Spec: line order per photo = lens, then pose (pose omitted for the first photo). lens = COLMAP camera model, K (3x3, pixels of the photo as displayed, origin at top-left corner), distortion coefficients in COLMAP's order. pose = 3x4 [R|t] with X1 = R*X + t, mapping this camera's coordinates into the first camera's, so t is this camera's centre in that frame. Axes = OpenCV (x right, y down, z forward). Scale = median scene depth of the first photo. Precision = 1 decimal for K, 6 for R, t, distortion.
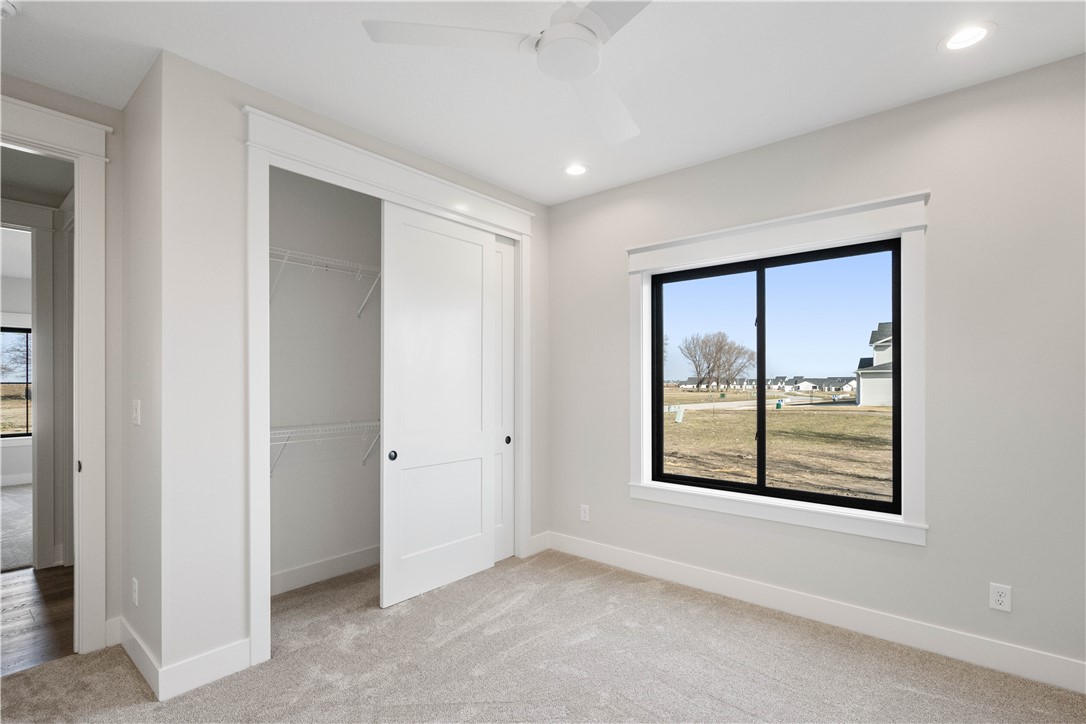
lens RADIAL K [[511.8, 0, 542.5], [0, 511.8, 385.7], [0, 0, 1]] dist [0.000277, 0.000191]
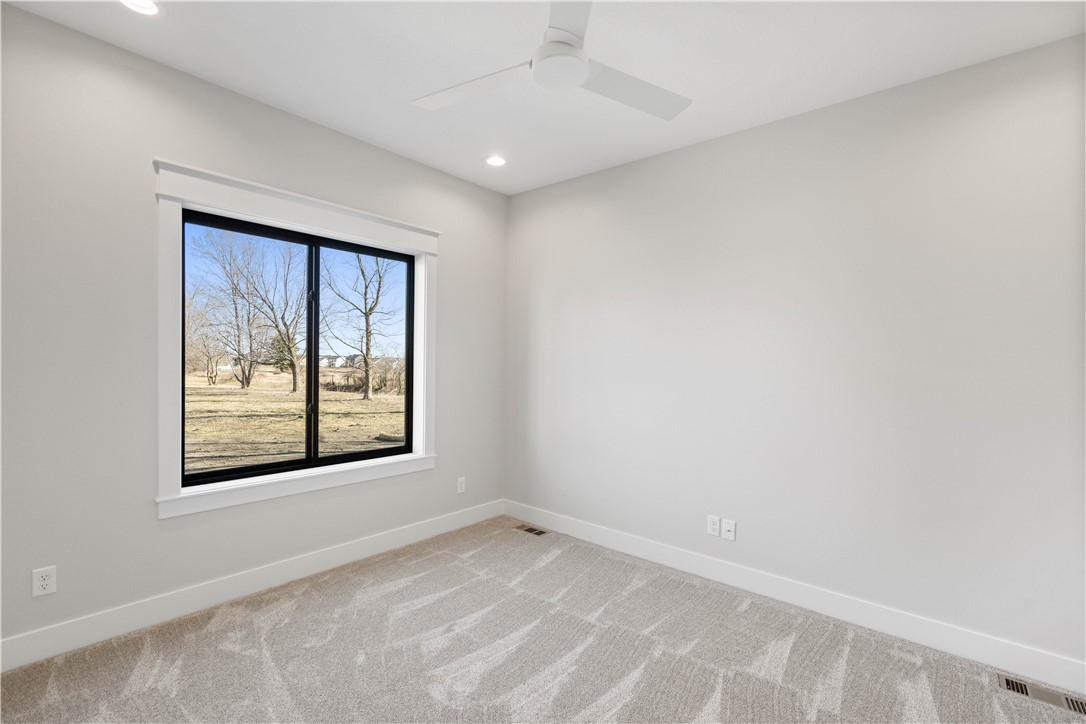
lens RADIAL K [[499.6, 0, 543.0], [0, 499.6, 364.8], [0, 0, 1]] dist [-0.000357, 0.000441]
pose [[-0.008147, -0.006497, 0.999946, -0.581714], [-0.015152, 0.999865, 0.006373, -0.003892], [-0.999852, -0.015099, -0.008244, 0.556157]]
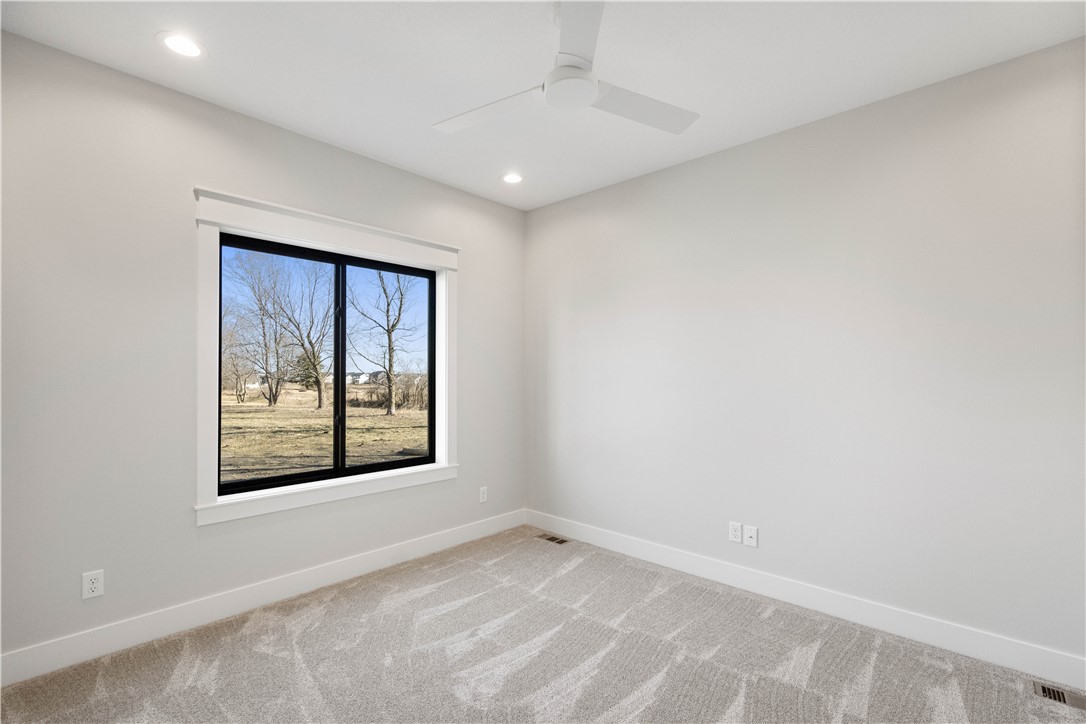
lens RADIAL K [[501.2, 0, 543.0], [0, 501.2, 362.0], [0, 0, 1]] dist [0.001884, -0.000045]
pose [[0.033415, 0.026507, 0.999090, -0.608294], [0.002258, 0.999644, -0.026597, 0.005464], [-0.999439, 0.003145, 0.033343, 0.551027]]
